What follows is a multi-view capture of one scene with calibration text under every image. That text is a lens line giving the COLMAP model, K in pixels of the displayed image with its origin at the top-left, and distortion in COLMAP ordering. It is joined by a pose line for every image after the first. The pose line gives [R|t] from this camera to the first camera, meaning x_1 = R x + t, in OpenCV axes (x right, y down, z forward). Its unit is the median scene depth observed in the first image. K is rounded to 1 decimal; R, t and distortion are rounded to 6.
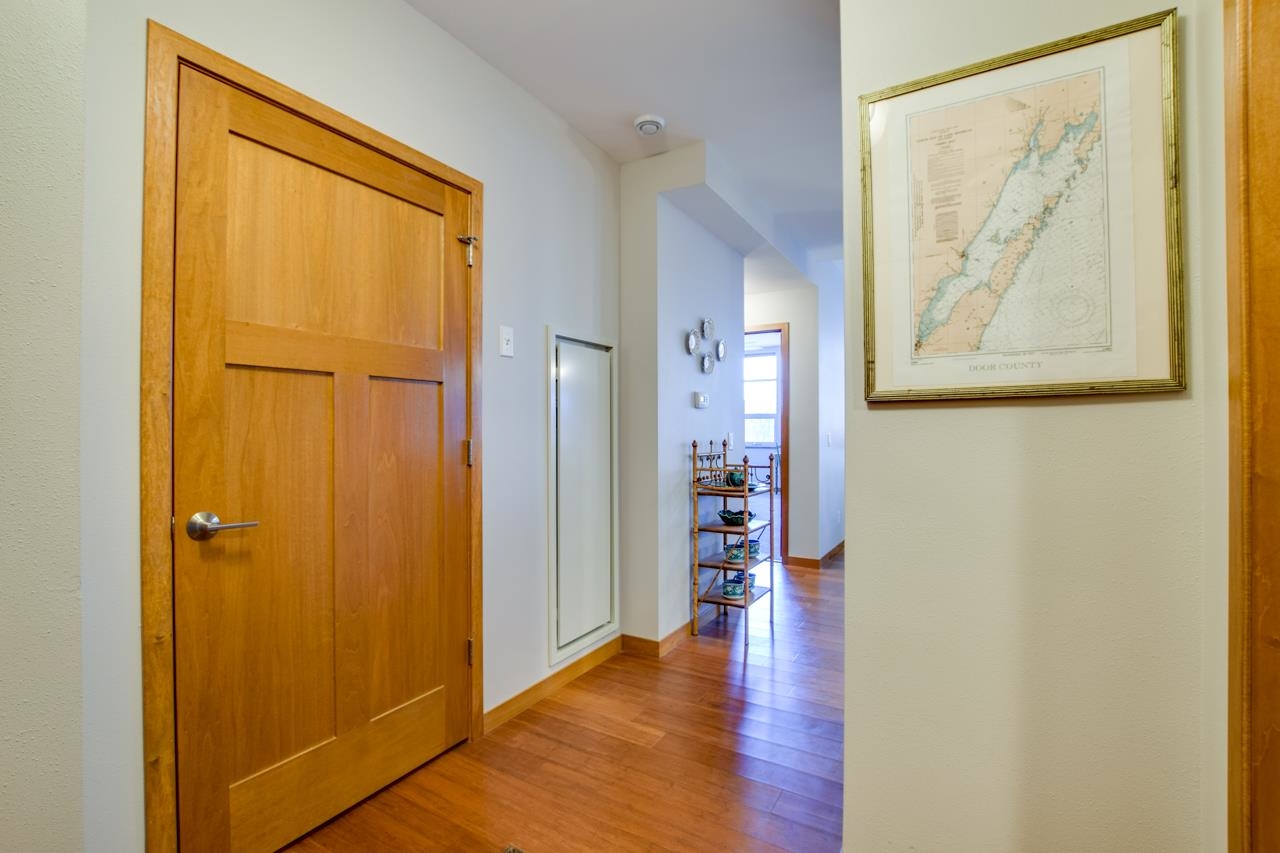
lens RADIAL K [[569.6, 0, 639.6], [0, 569.6, 430.3], [0, 0, 1]] dist [-0.036761, 0.007556]
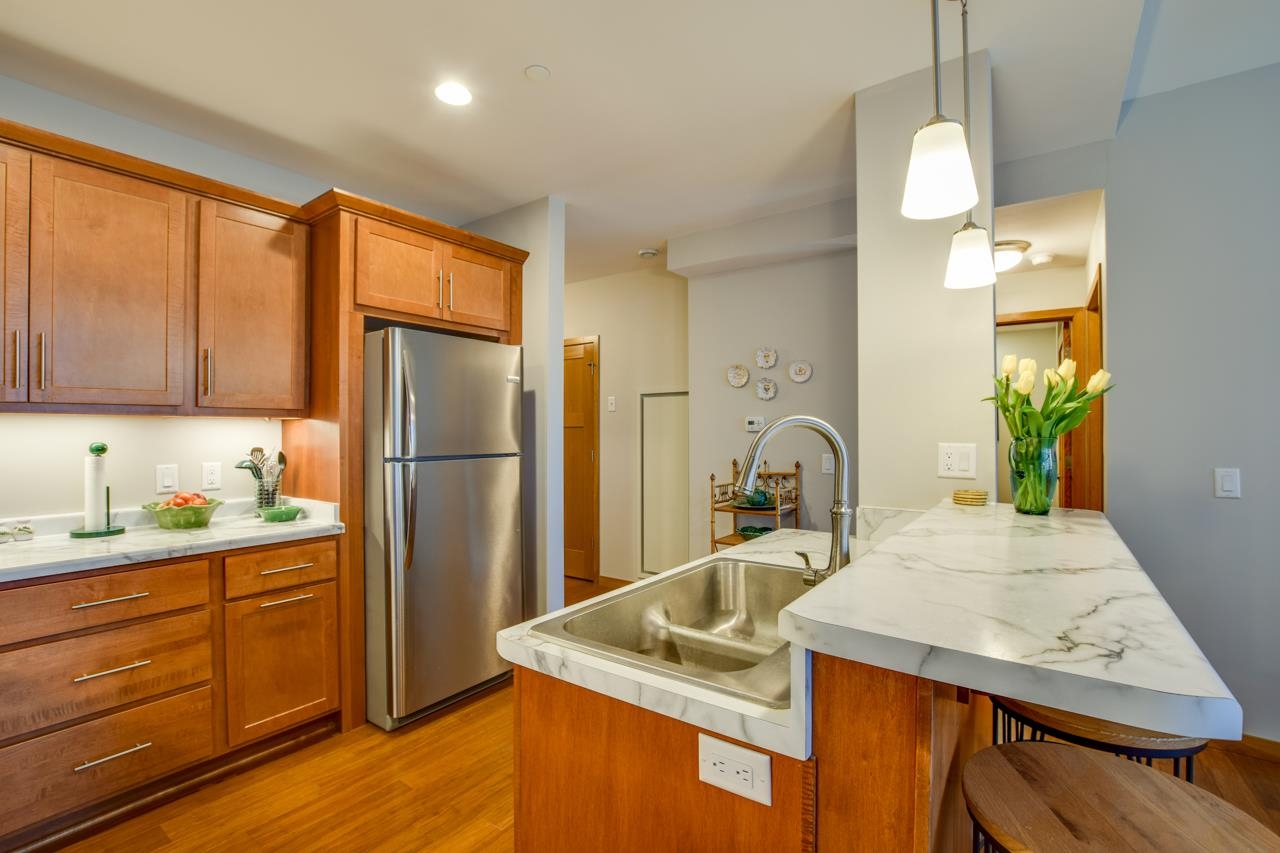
lens RADIAL K [[569.6, 0, 639.6], [0, 569.6, 430.3], [0, 0, 1]] dist [-0.036761, 0.007556]
pose [[-0.092298, 0.001047, -0.995731, 1.301120], [0.005334, 0.999986, 0.000557, -0.043919], [0.995717, -0.005260, -0.092302, 0.923775]]
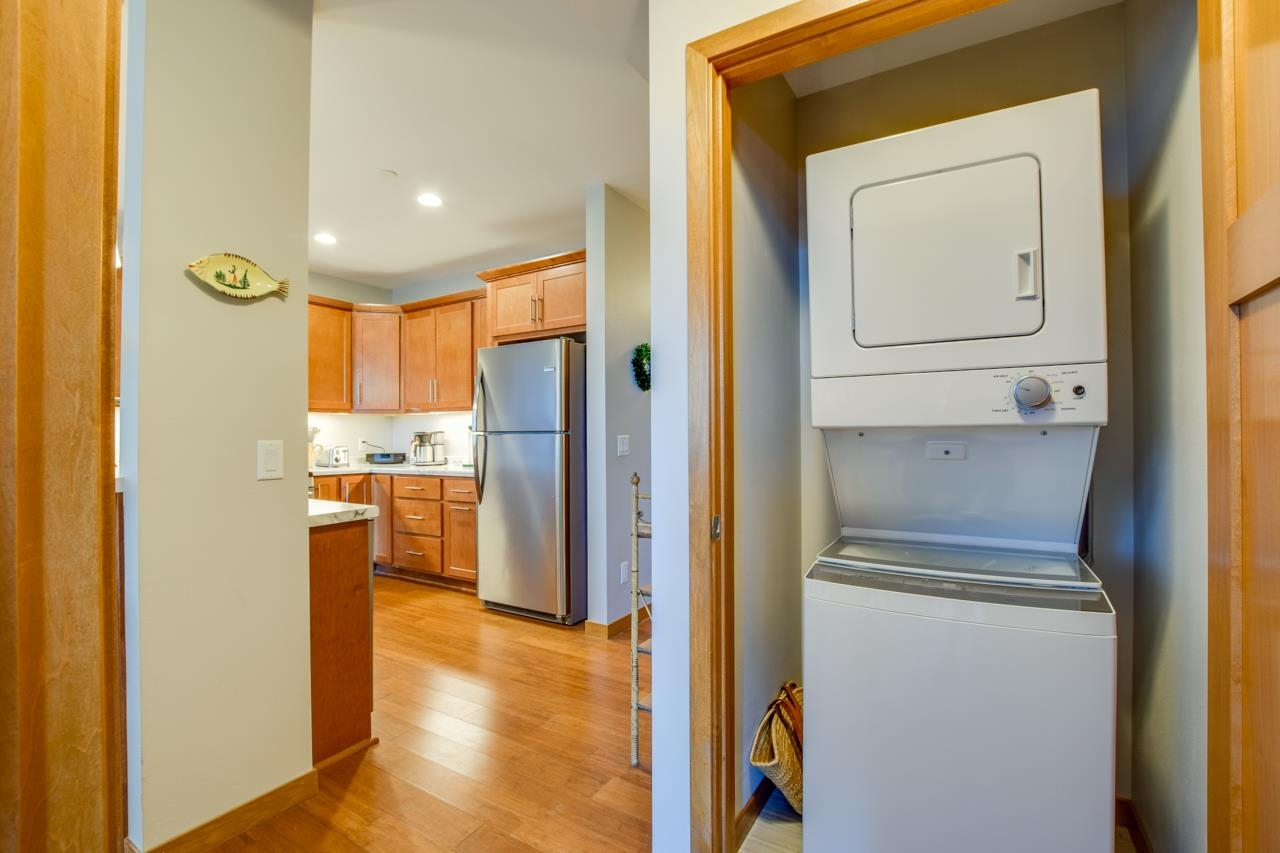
lens RADIAL K [[569.6, 0, 639.6], [0, 569.6, 430.3], [0, 0, 1]] dist [-0.036761, 0.007556]
pose [[-0.999814, 0.010698, 0.016054, 0.232153], [0.010498, 0.999867, -0.012512, 0.006141], [-0.016186, -0.012341, -0.999793, 1.707682]]
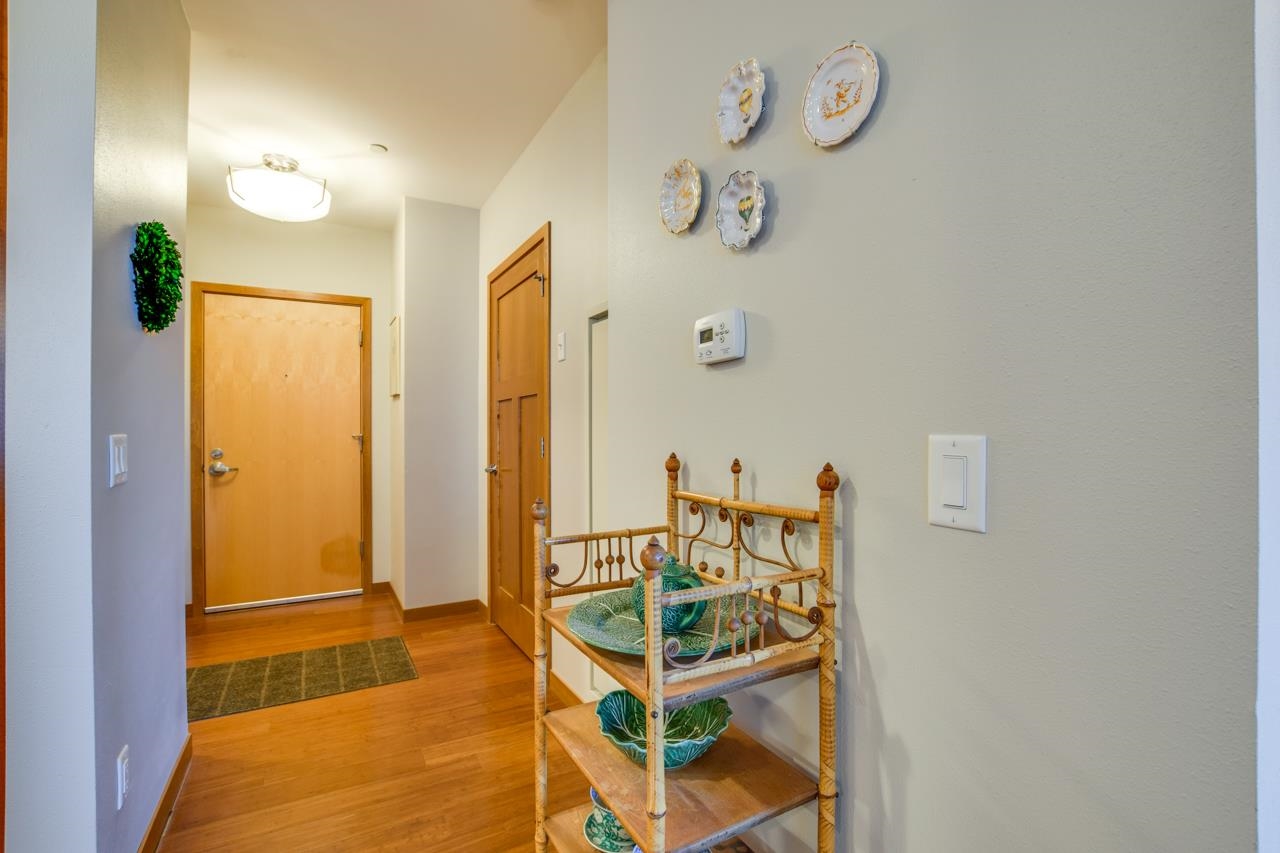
lens RADIAL K [[569.6, 0, 639.6], [0, 569.6, 430.3], [0, 0, 1]] dist [-0.036761, 0.007556]
pose [[-0.493459, 0.002817, -0.869765, 0.446420], [0.006311, 0.999980, -0.000341, 0.002046], [0.869746, -0.005657, -0.493467, 1.183547]]
